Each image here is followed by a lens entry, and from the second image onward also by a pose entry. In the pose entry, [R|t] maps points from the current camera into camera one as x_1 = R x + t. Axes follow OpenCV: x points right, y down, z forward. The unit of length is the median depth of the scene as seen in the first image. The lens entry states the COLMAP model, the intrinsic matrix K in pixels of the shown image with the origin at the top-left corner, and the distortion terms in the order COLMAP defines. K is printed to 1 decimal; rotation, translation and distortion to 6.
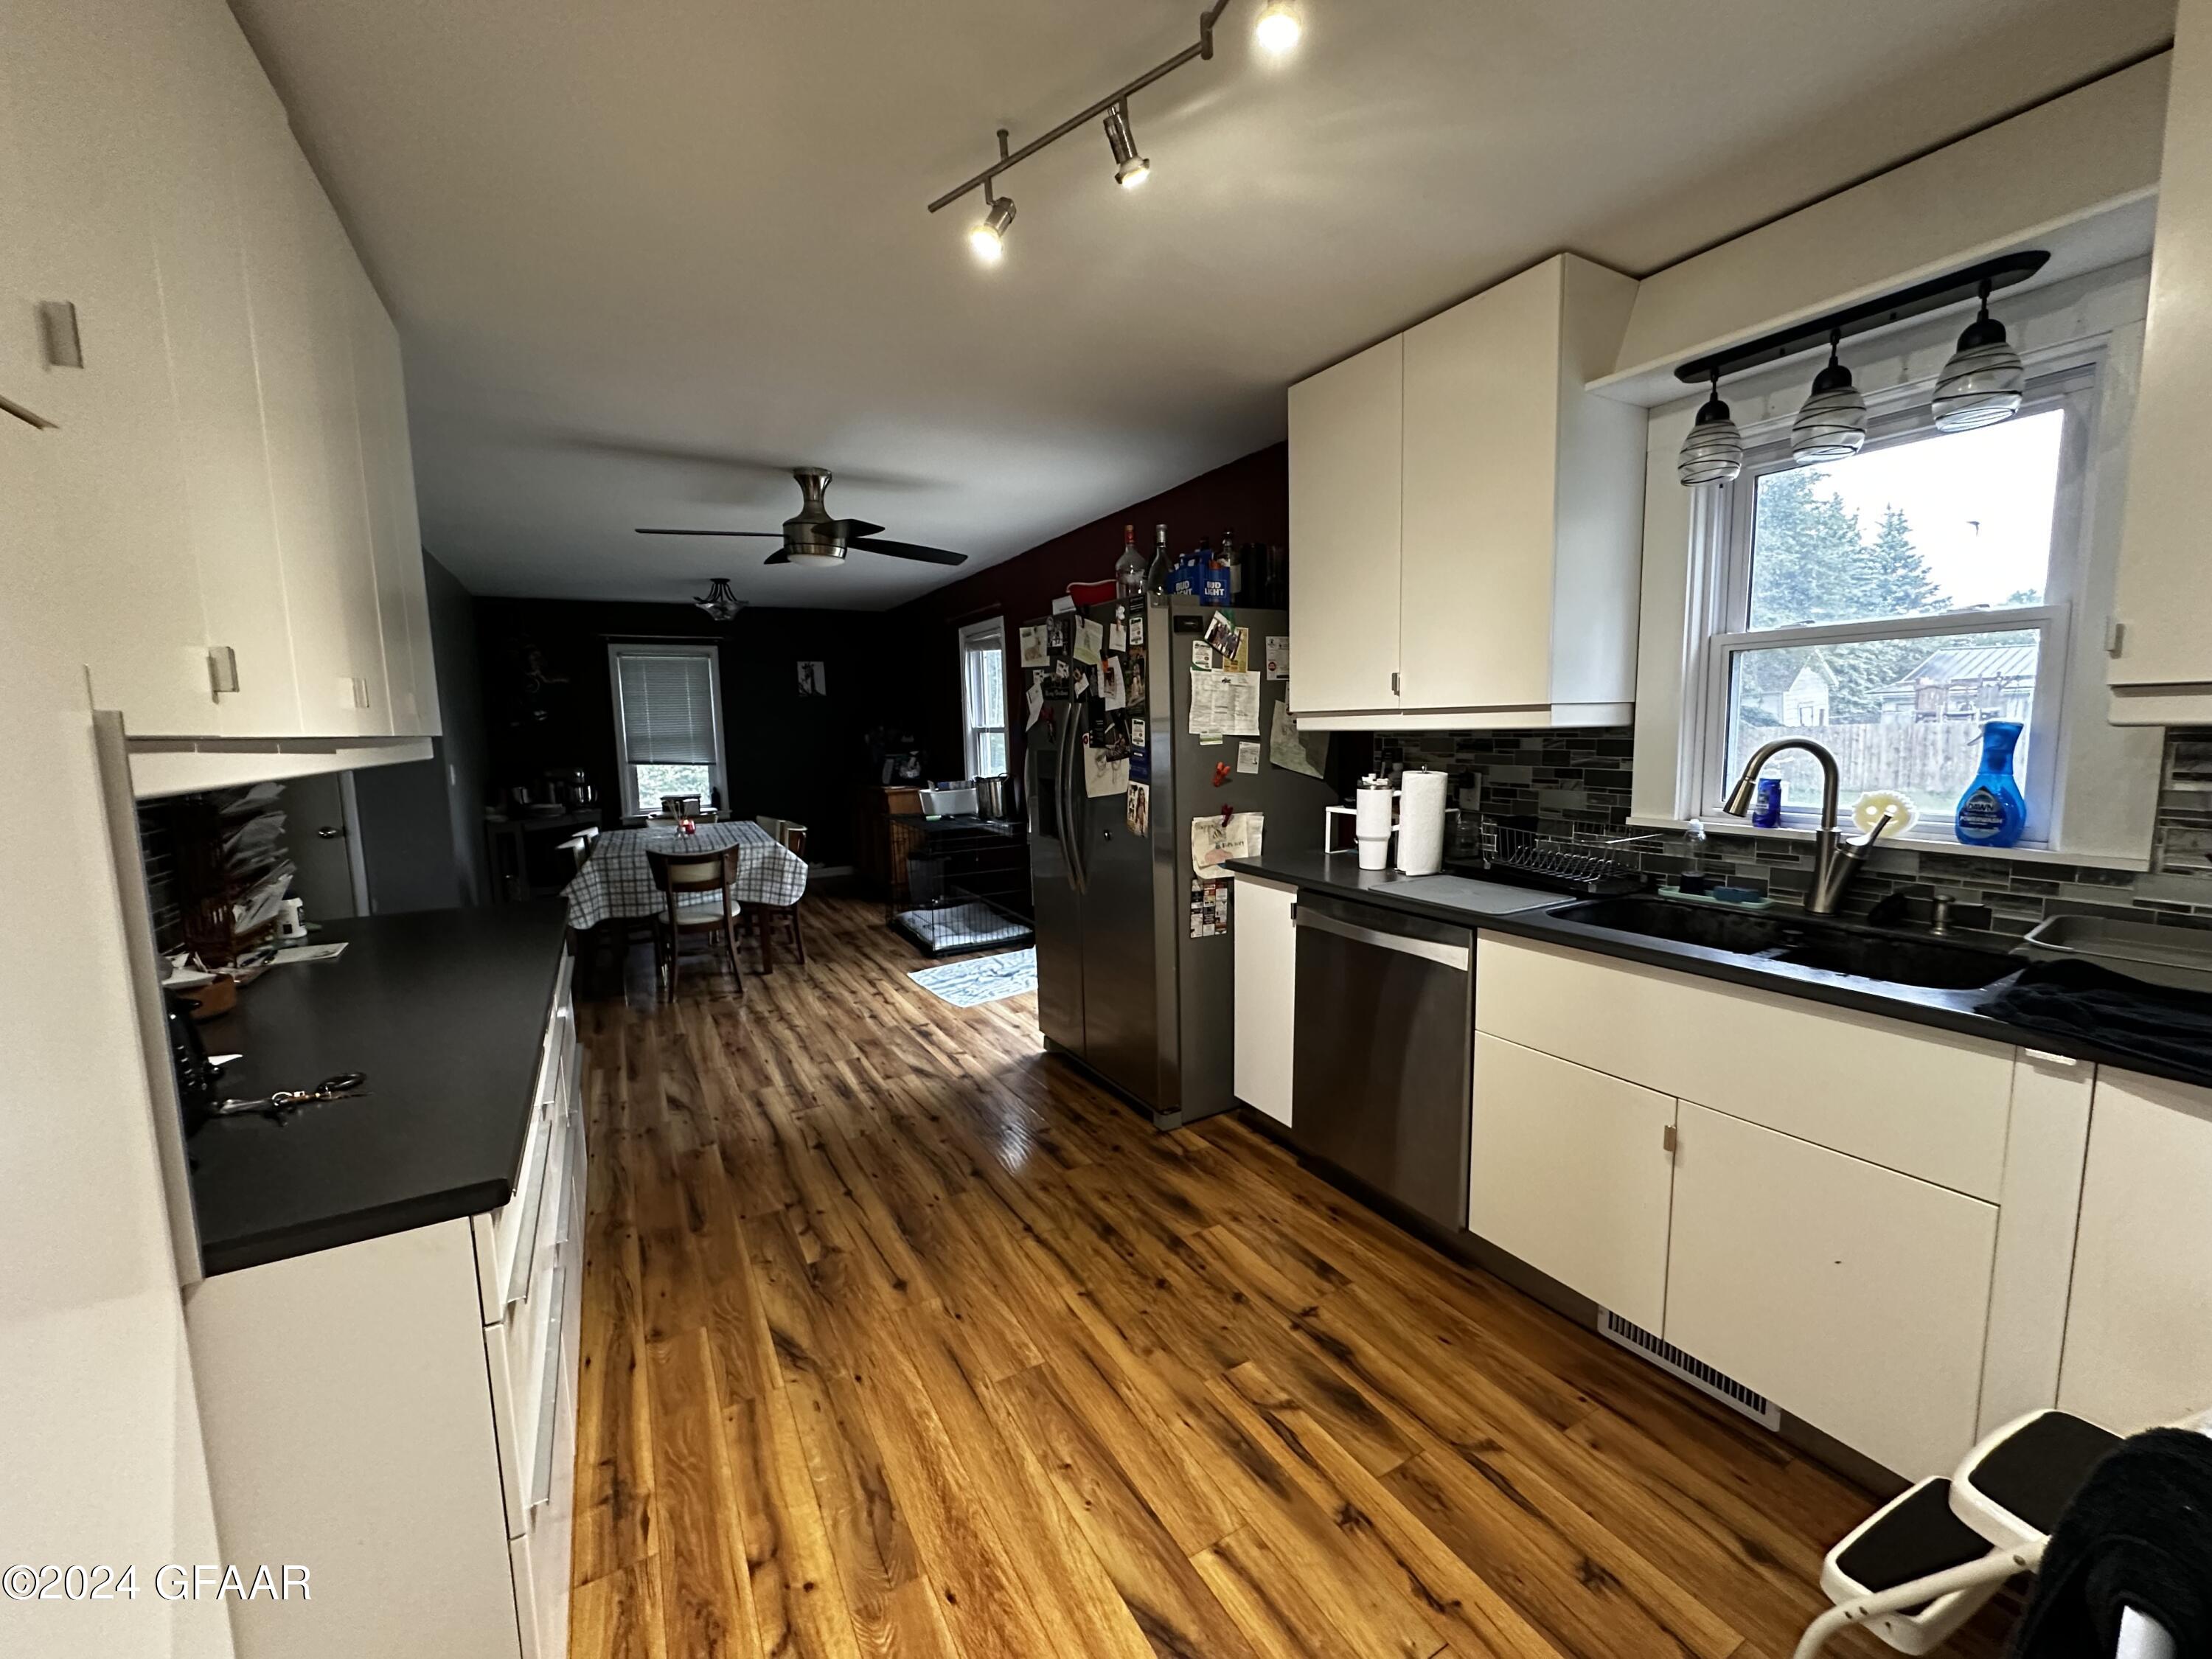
lens RADIAL K [[884.5, 0, 1106.0], [0, 884.5, 829.5], [0, 0, 1]] dist [-0.002625, 0.000060]
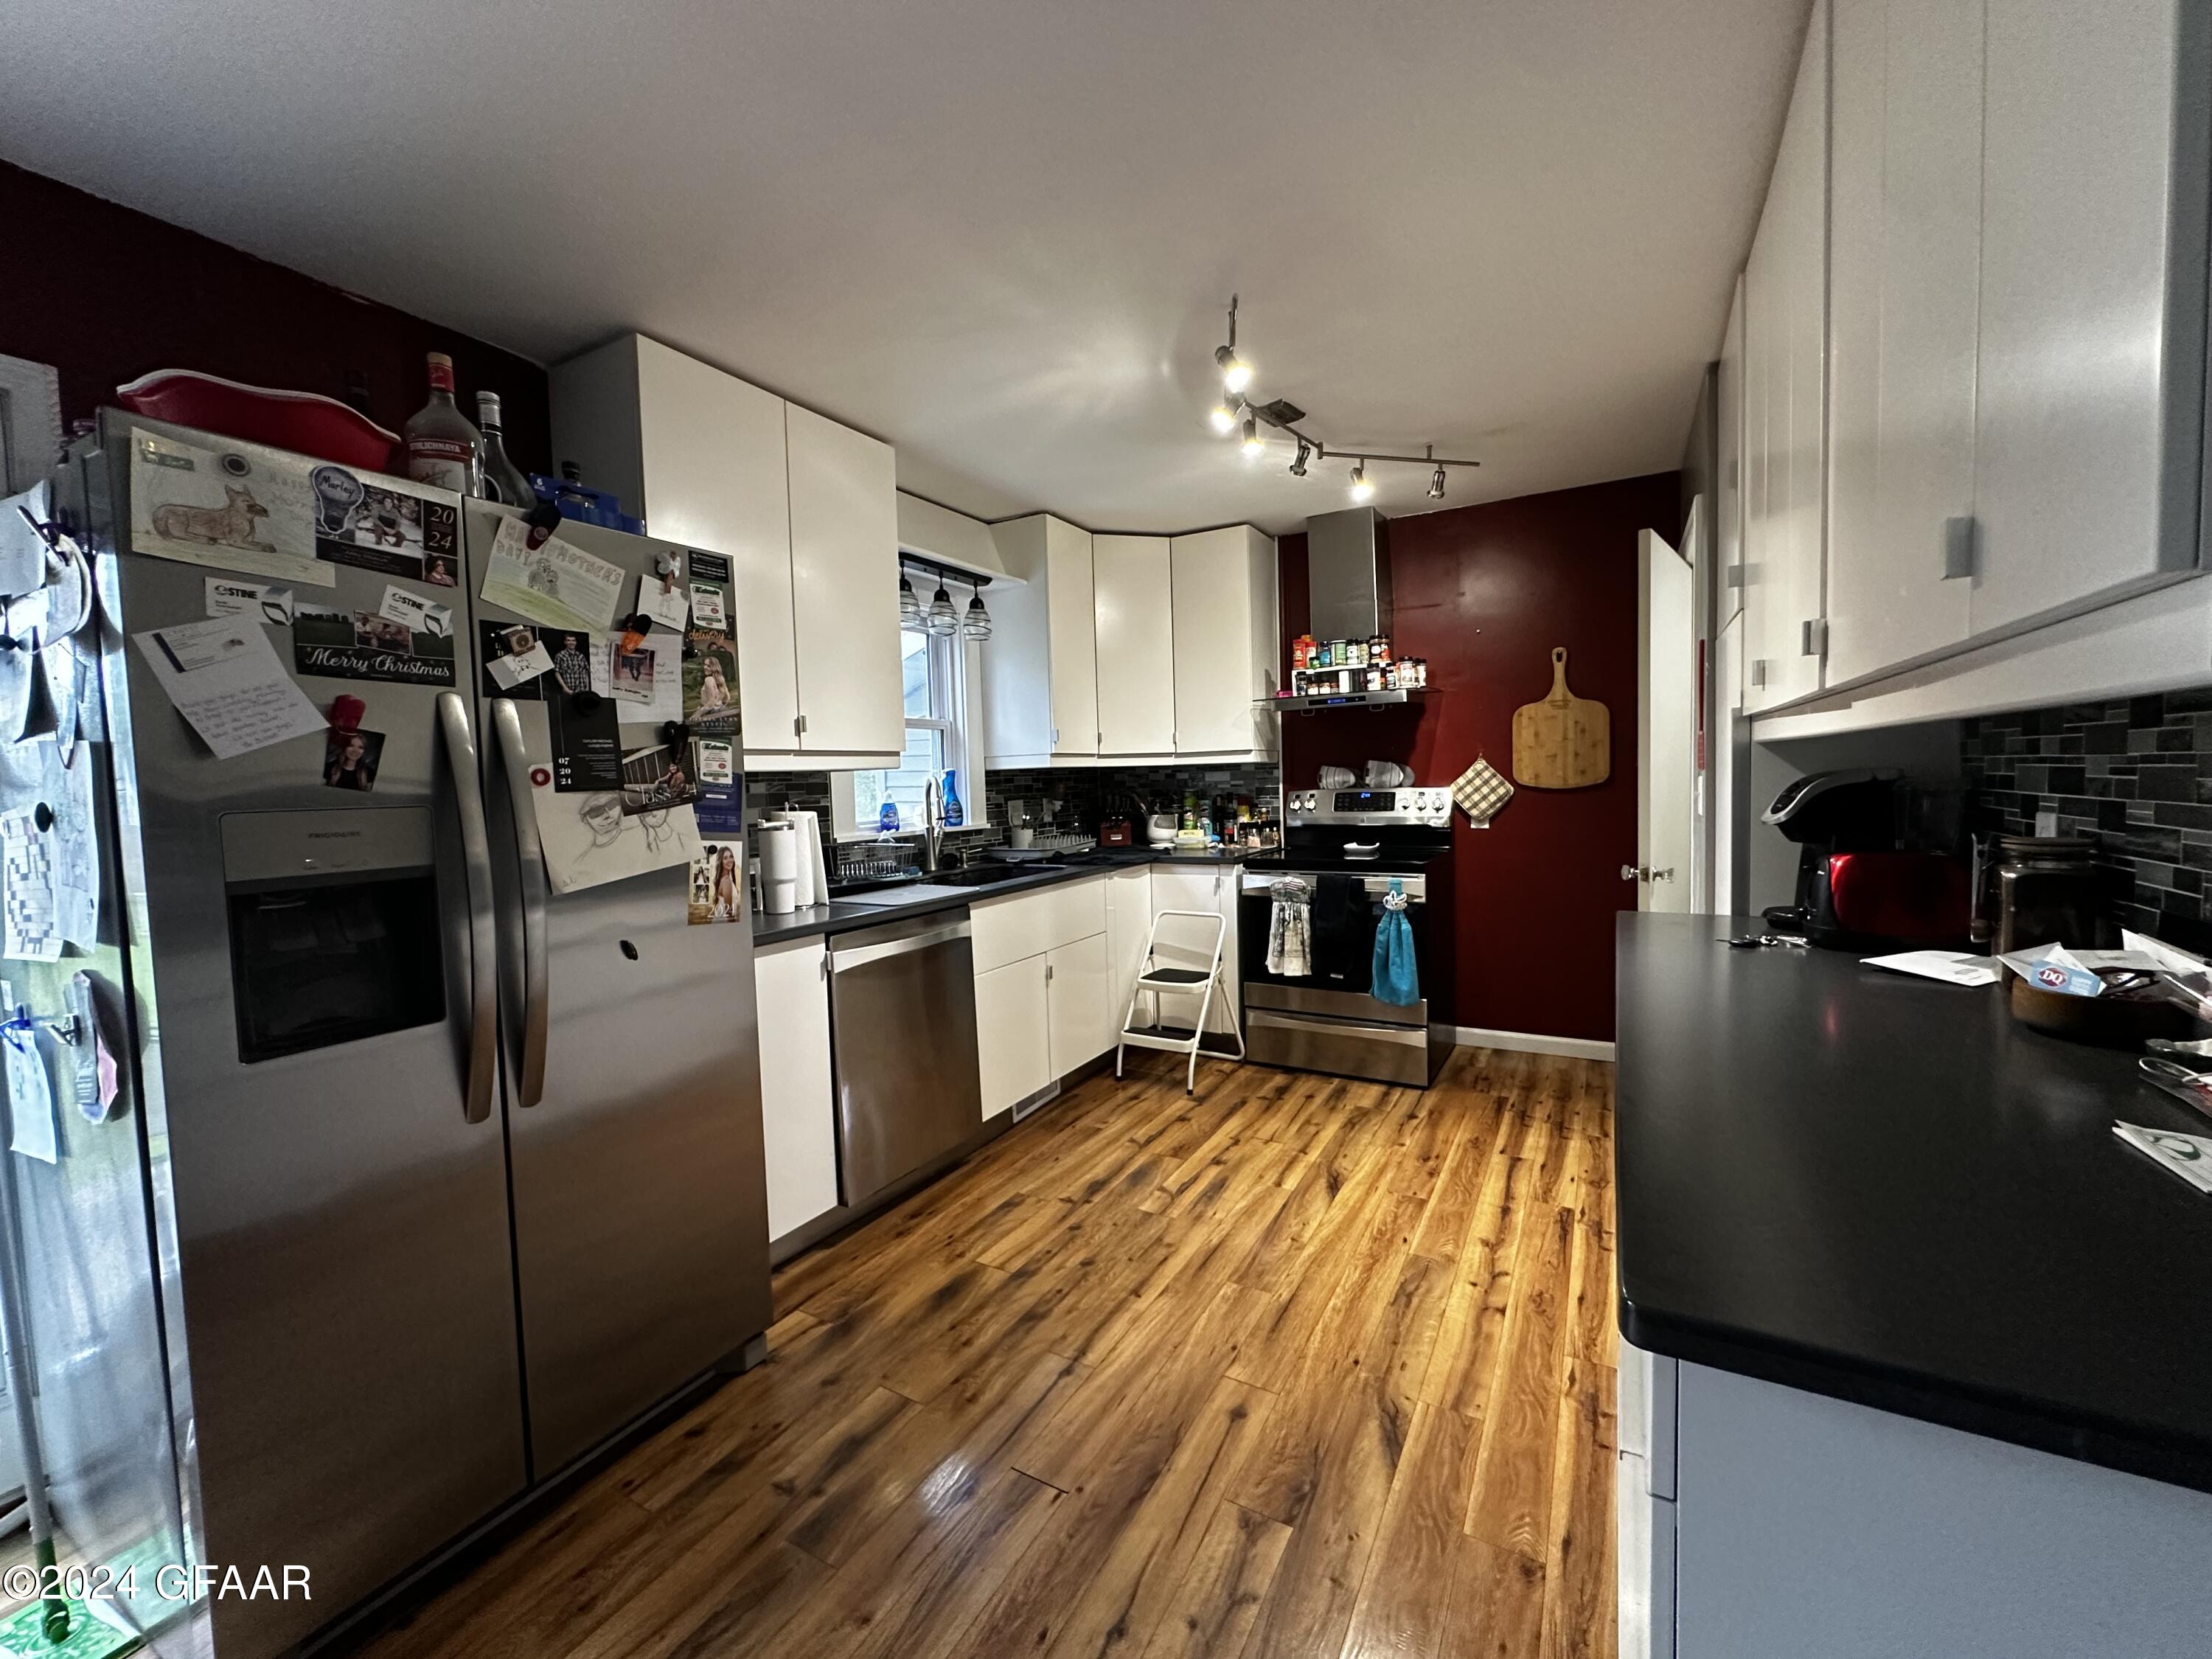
lens RADIAL K [[884.5, 0, 1106.0], [0, 884.5, 829.5], [0, 0, 1]] dist [-0.002625, 0.000060]
pose [[-0.510594, -0.012443, 0.859732, -0.889788], [0.143876, 0.984561, 0.099697, -0.114012], [-0.847699, 0.174600, -0.500920, 1.463319]]
